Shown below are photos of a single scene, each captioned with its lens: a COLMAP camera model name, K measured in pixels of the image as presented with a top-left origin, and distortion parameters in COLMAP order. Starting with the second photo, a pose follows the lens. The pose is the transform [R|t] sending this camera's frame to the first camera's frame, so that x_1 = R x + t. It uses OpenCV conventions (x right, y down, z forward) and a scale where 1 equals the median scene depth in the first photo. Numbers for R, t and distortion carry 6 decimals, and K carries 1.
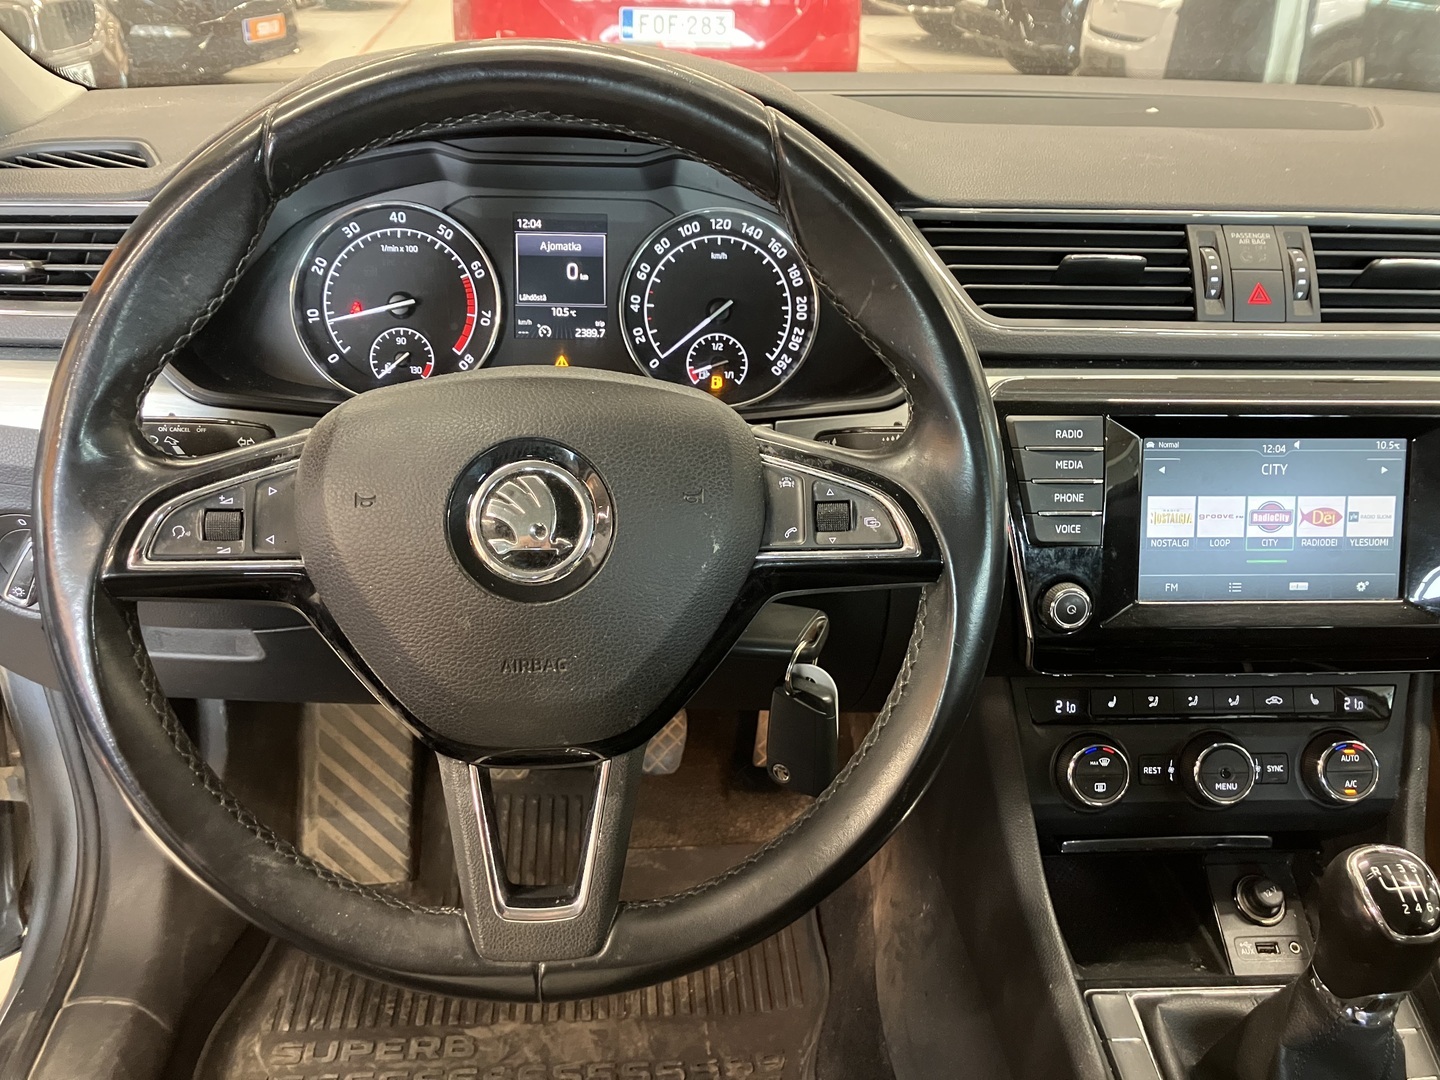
lens RADIAL K [[1163.6, 0, 720.0], [0, 1163.6, 540.0], [0, 0, 1]] dist [0.003128, 0.006929]
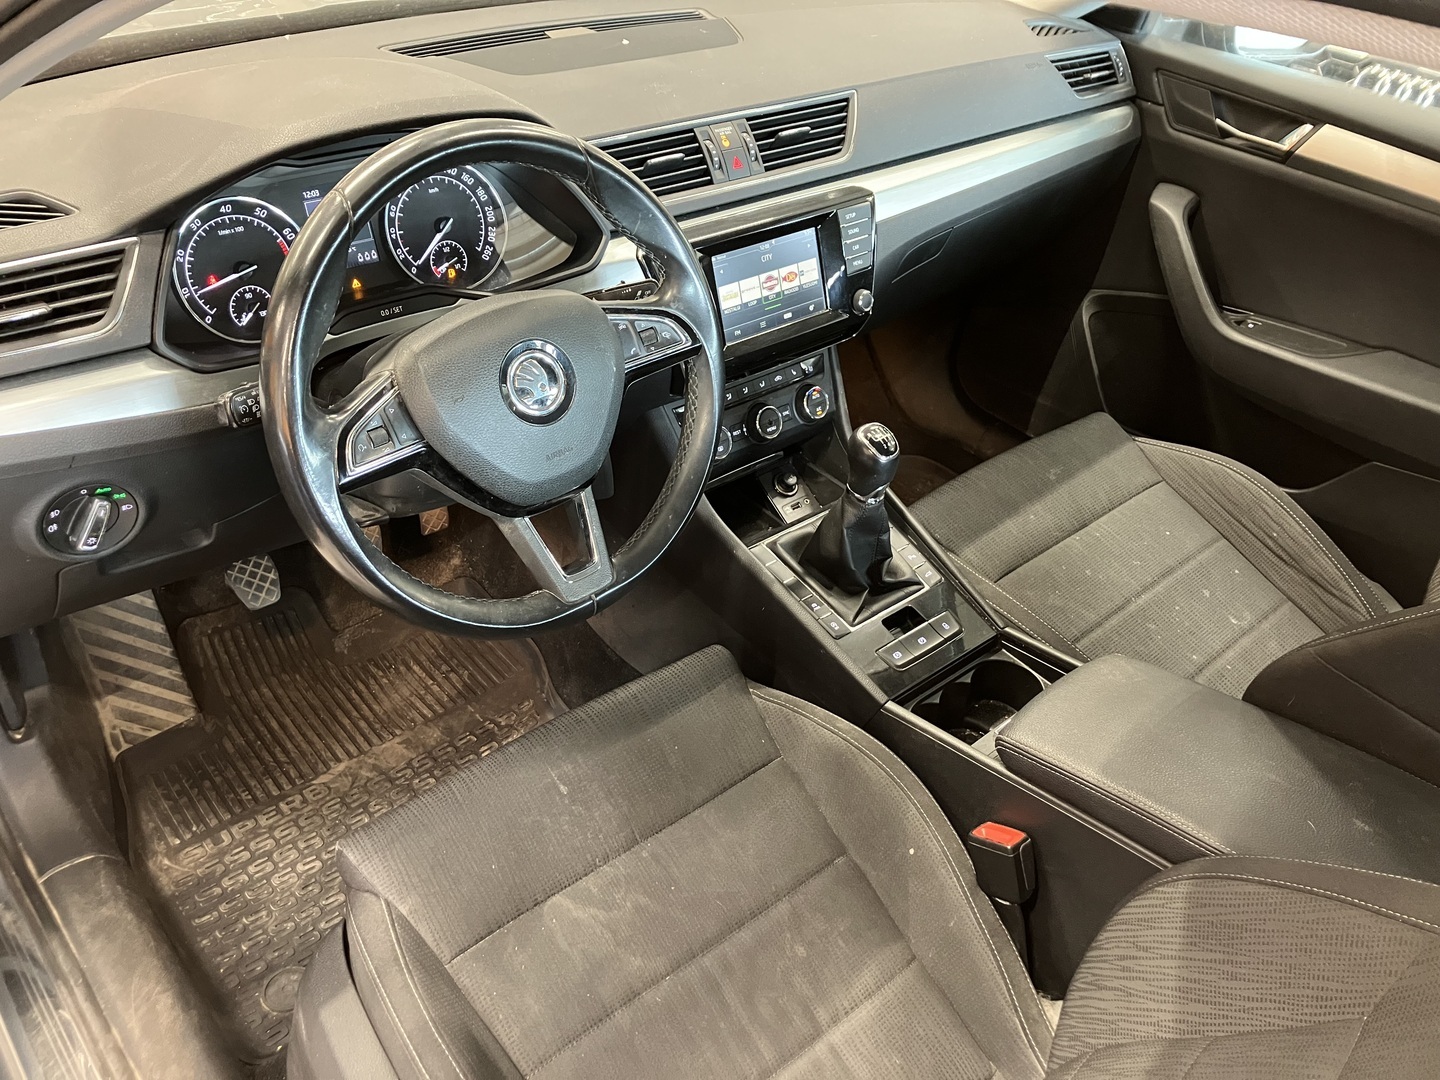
lens RADIAL K [[1145.1, 0, 720.0], [0, 1145.1, 540.0], [0, 0, 1]] dist [0.098049, -0.327363]
pose [[0.792641, -0.340710, 0.505605, -0.636900], [0.228065, 0.934772, 0.272373, -0.146204], [-0.565426, -0.100583, 0.818643, -0.499513]]
